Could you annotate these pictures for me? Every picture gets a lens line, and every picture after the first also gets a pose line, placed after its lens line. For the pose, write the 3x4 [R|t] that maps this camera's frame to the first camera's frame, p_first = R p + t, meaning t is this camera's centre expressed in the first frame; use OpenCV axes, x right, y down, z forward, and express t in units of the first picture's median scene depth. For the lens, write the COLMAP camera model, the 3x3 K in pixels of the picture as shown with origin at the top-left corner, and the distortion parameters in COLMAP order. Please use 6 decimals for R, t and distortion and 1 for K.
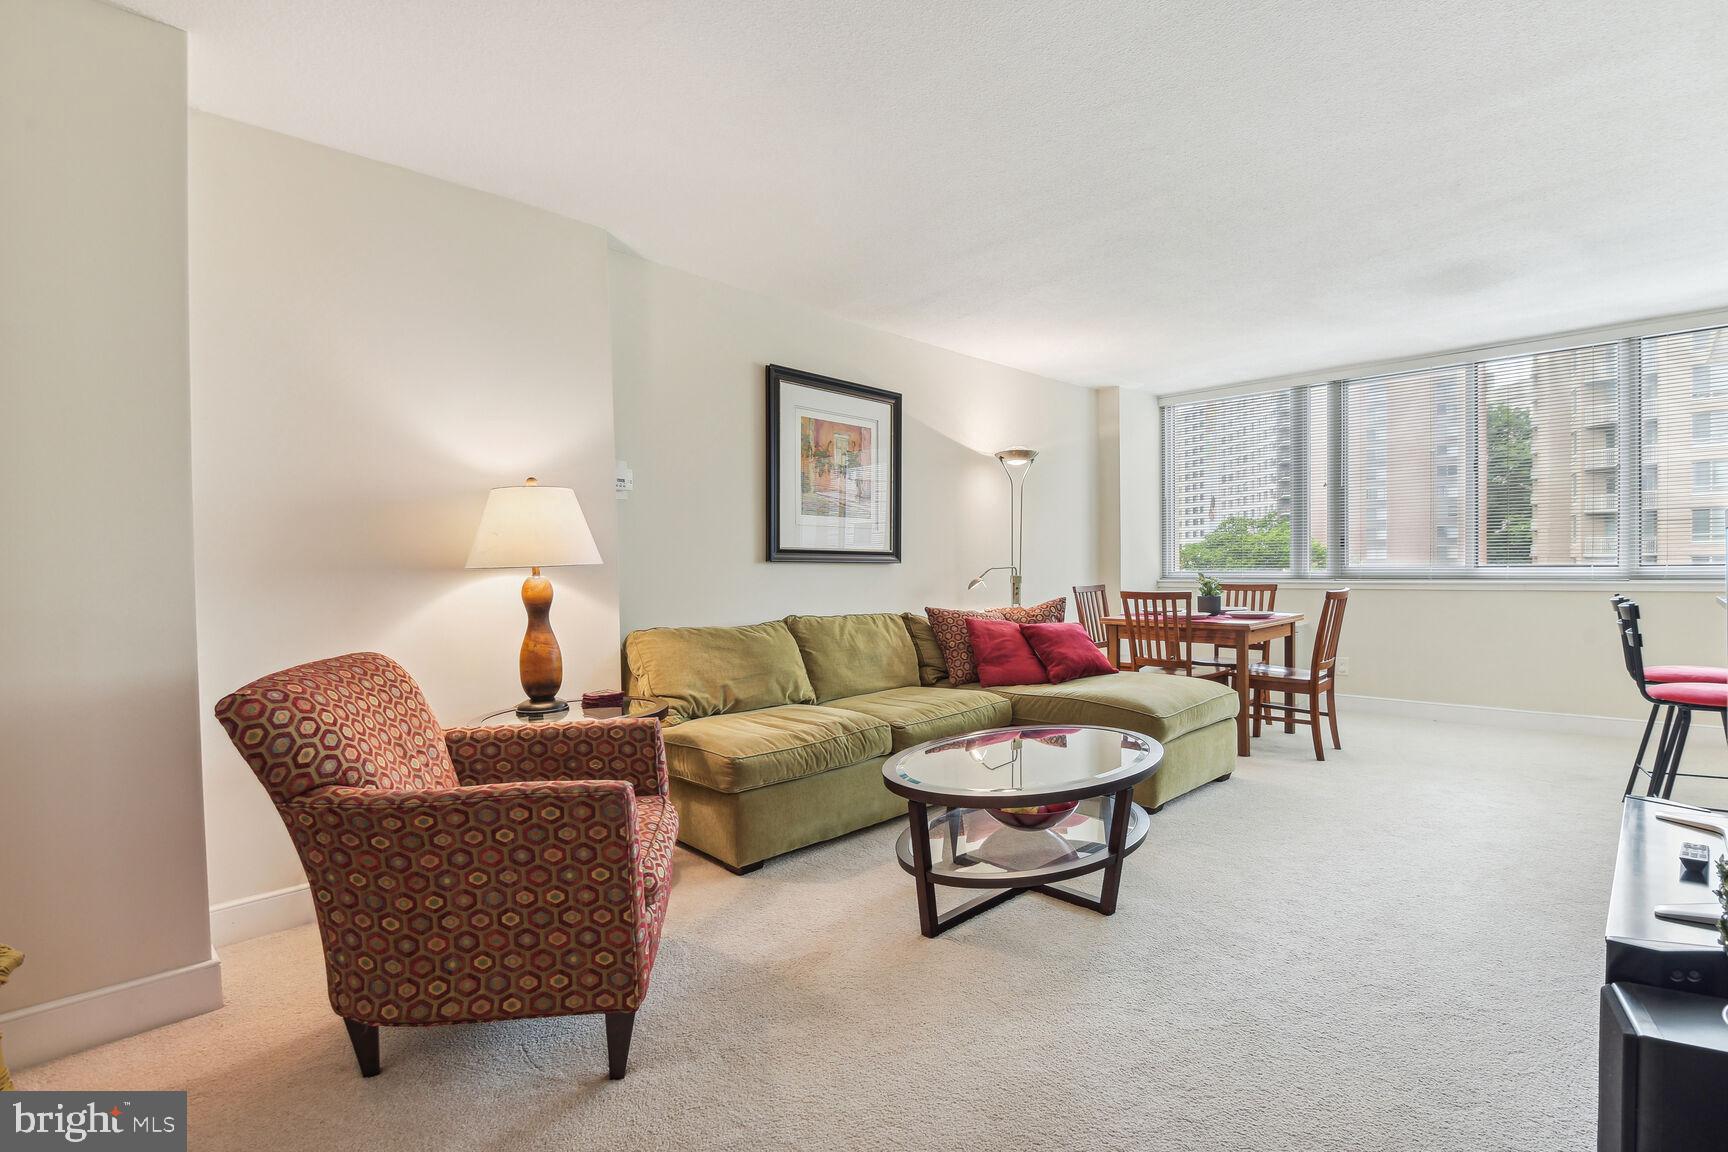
lens RADIAL K [[806.7, 0, 851.8], [0, 806.7, 590.6], [0, 0, 1]] dist [-0.005558, -0.011741]
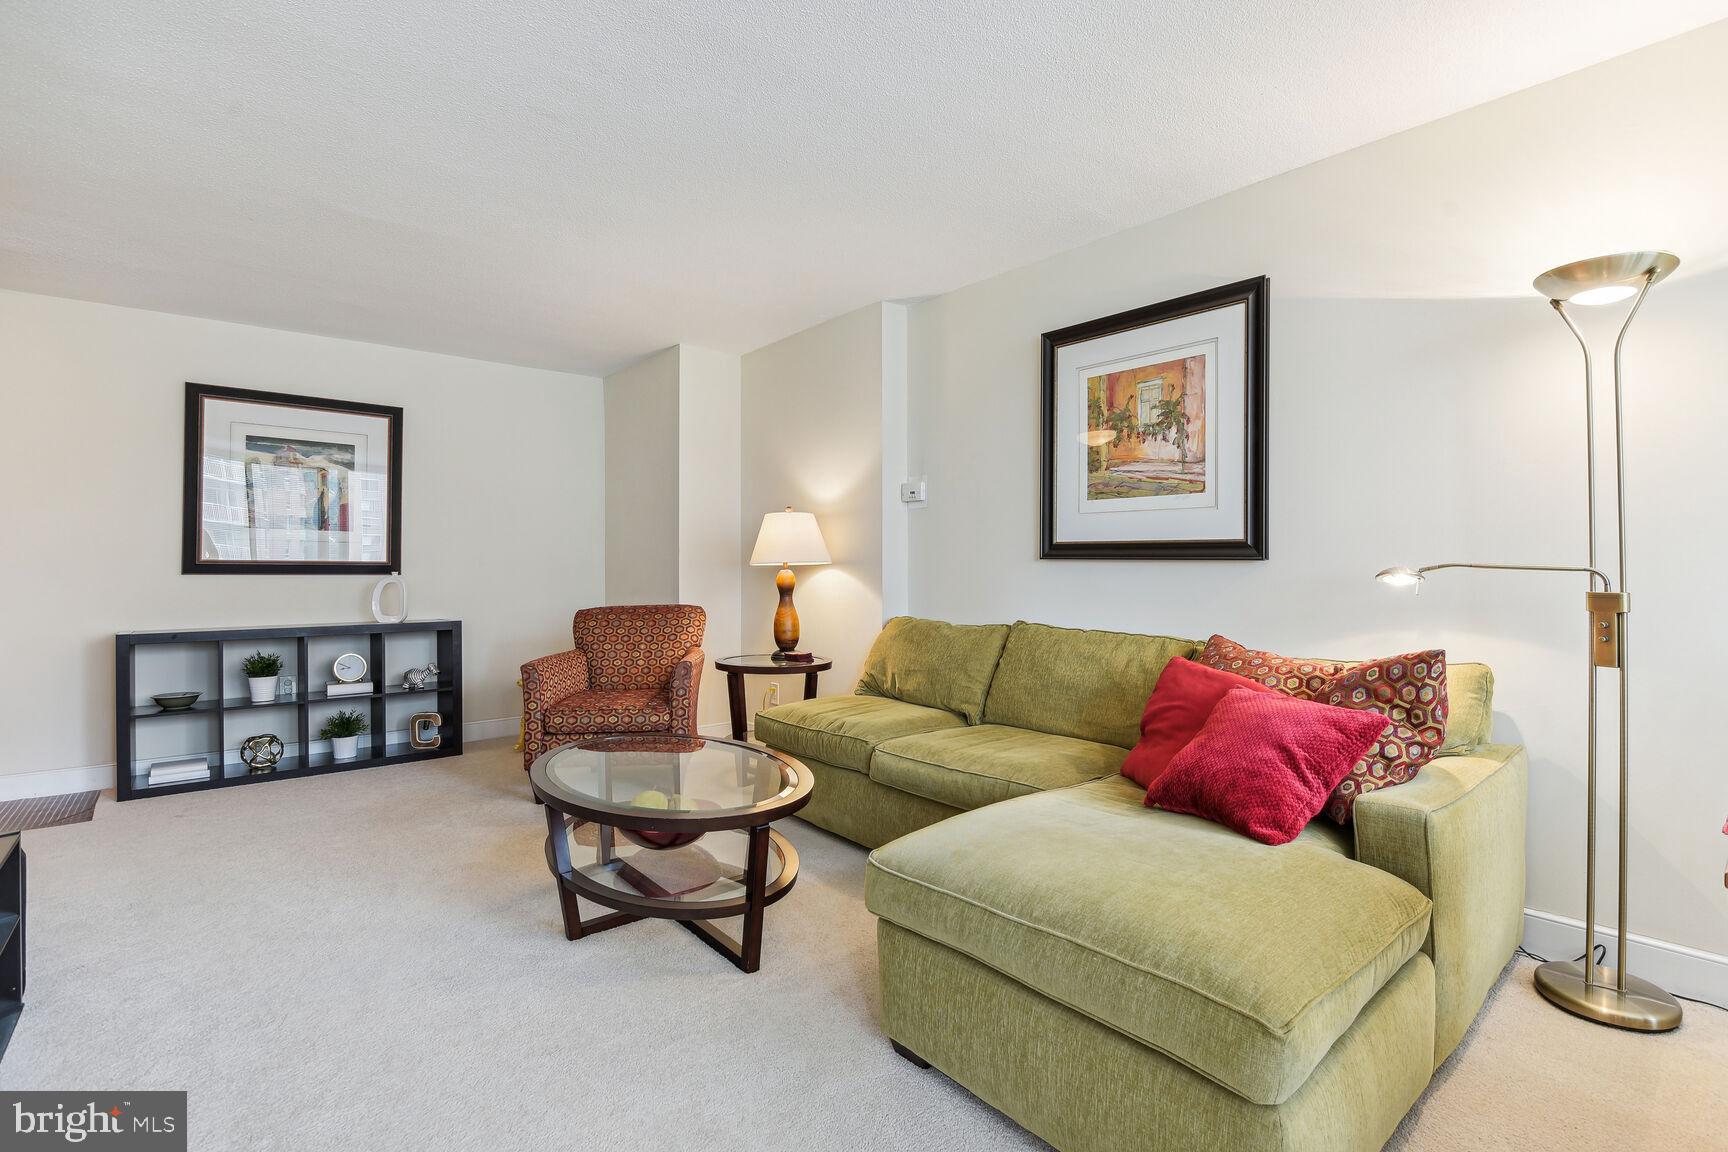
lens RADIAL K [[806.7, 0, 870.1], [0, 806.7, 564.5], [0, 0, 1]] dist [-0.005558, -0.011741]
pose [[-0.070636, 0.009793, -0.997454, 0.770379], [-0.024088, 0.999643, 0.011521, -0.035249], [0.997211, 0.024840, -0.070375, 0.862140]]
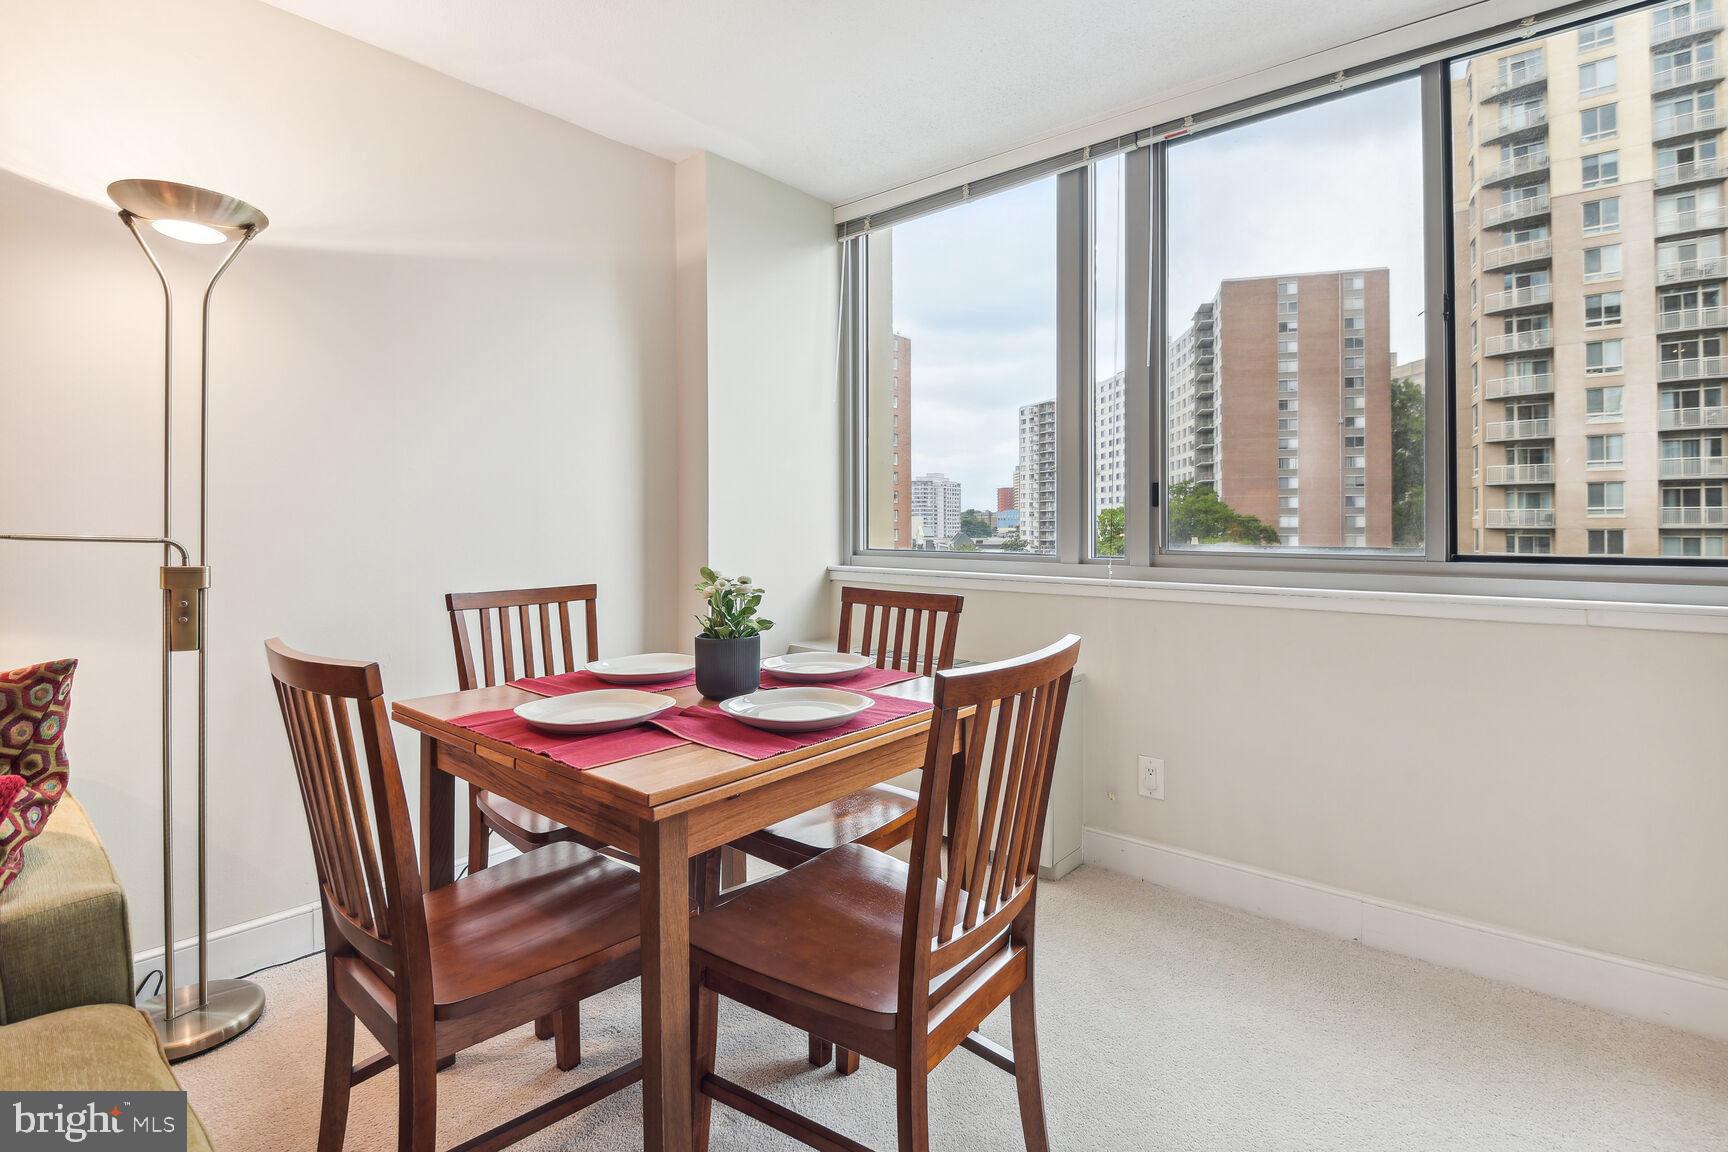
lens RADIAL K [[806.7, 0, 852.8], [0, 806.7, 532.8], [0, 0, 1]] dist [-0.005558, -0.011741]
pose [[0.996575, 0.014775, 0.081361, 0.580417], [-0.012977, 0.999661, -0.022584, -0.036478], [-0.081668, 0.021451, 0.996429, 0.815779]]
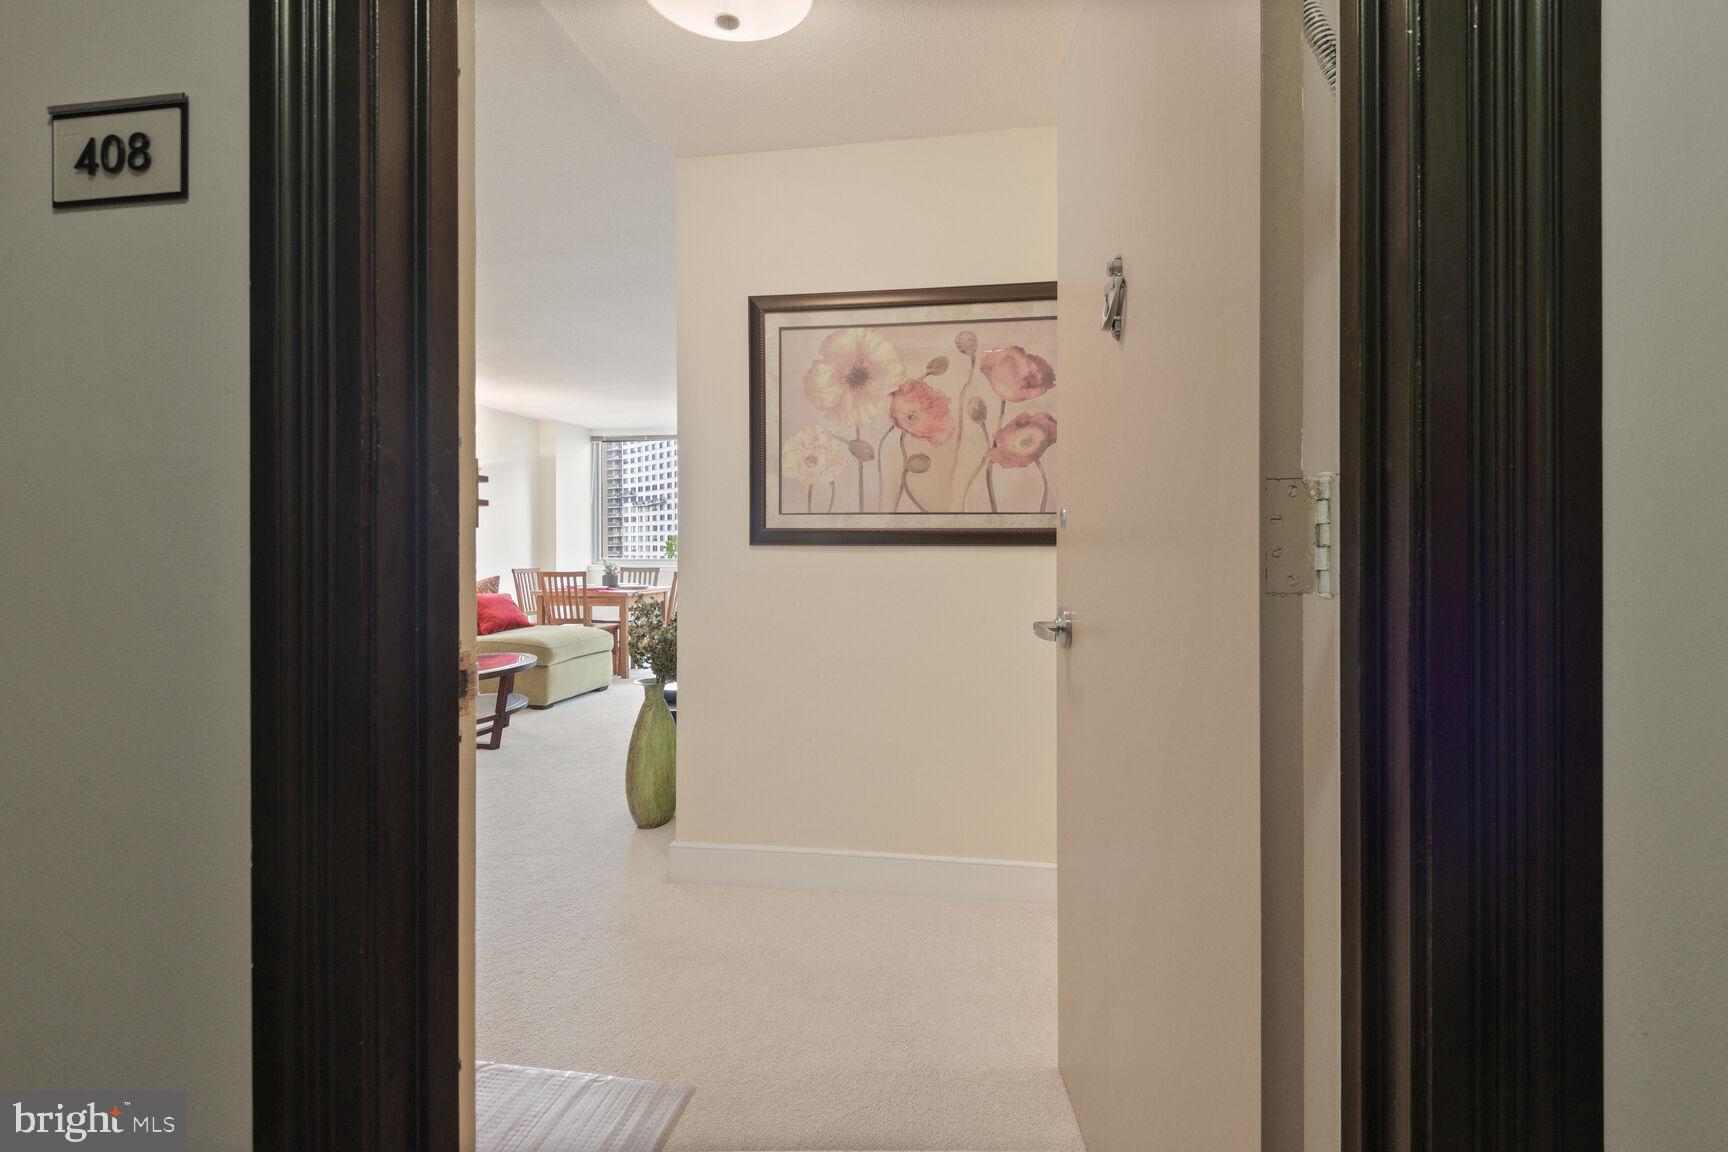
lens RADIAL K [[775.3, 0, 878.5], [0, 775.3, 569.3], [0, 0, 1]] dist [0.003040, 0.000020]
pose [[0.803467, 0.005136, 0.595327, -0.008690], [0.002088, 0.999932, -0.011445, 0.016214], [-0.595346, 0.010439, 0.803402, -0.539244]]
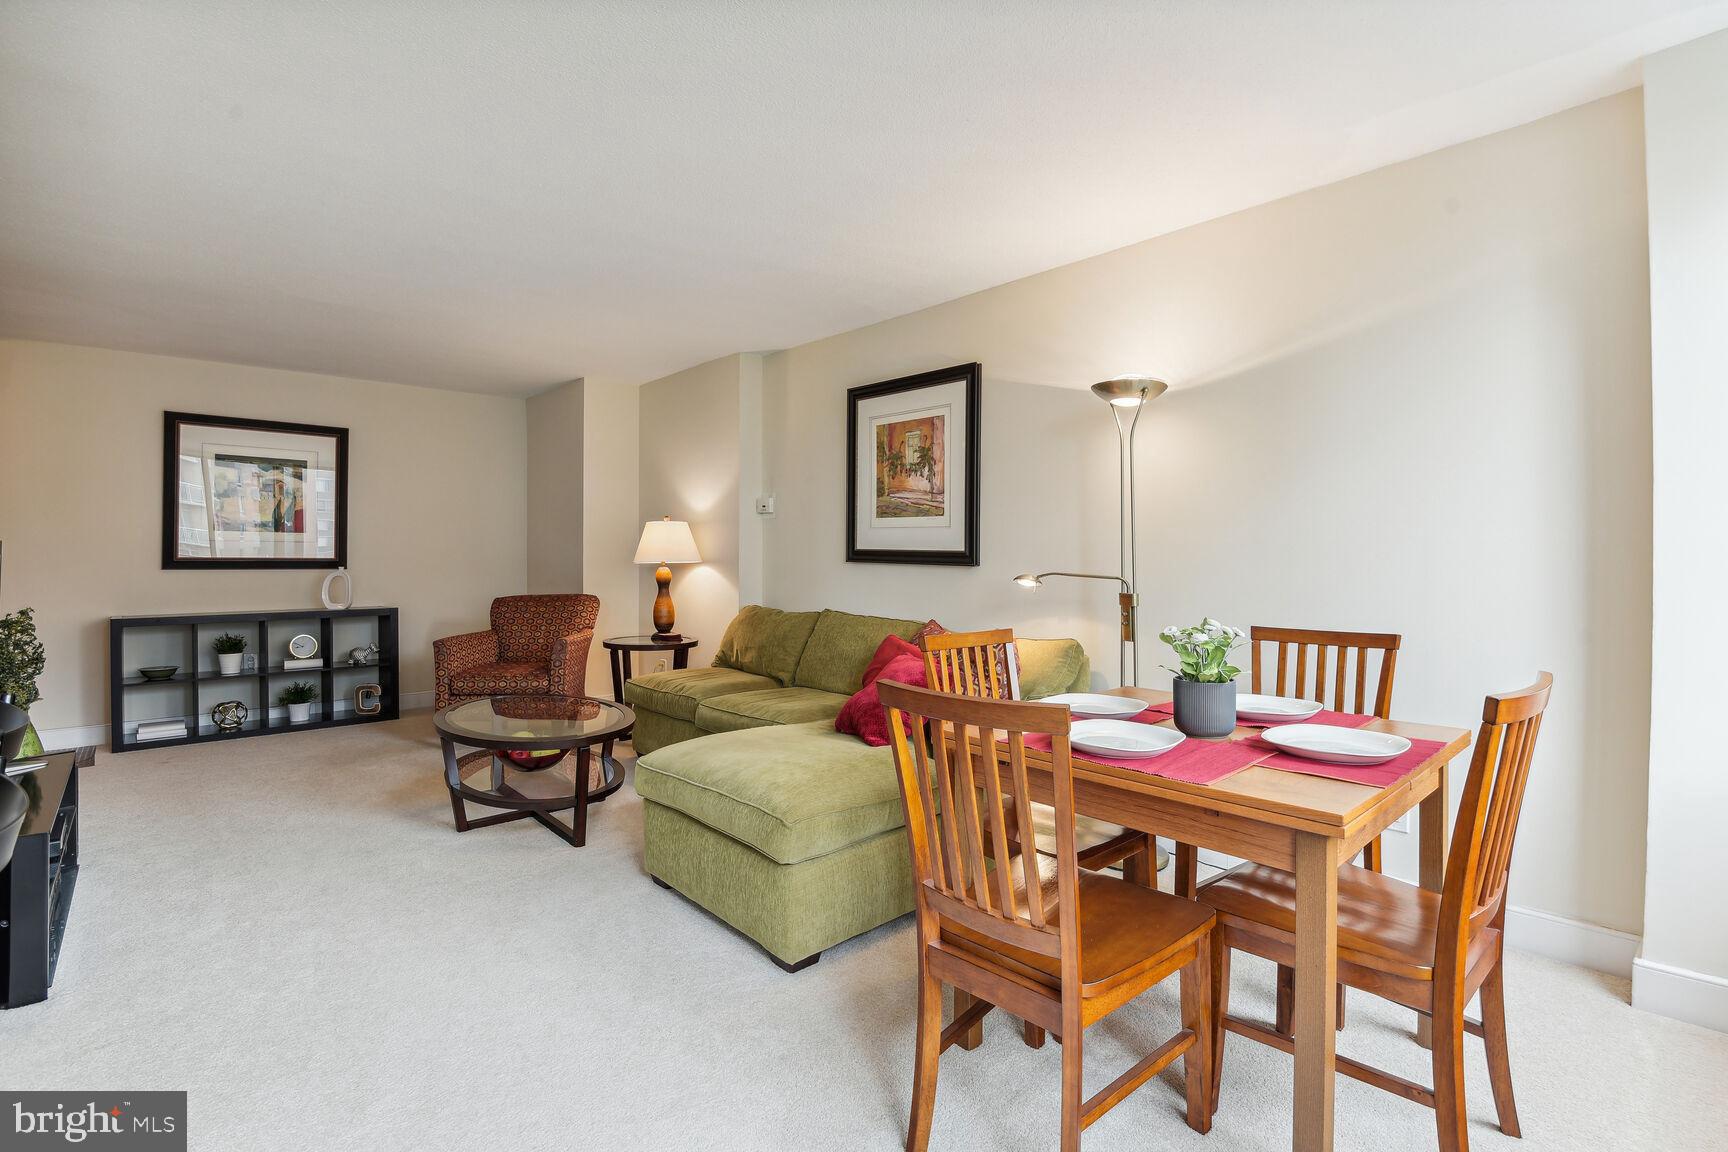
lens RADIAL K [[806.7, 0, 874.2], [0, 806.7, 556.7], [0, 0, 1]] dist [-0.005558, -0.011741]
pose [[-0.028302, 0.018065, -0.999436, 1.020319], [-0.029053, 0.999399, 0.018887, -0.065091], [0.999177, 0.029571, -0.027760, 1.053013]]
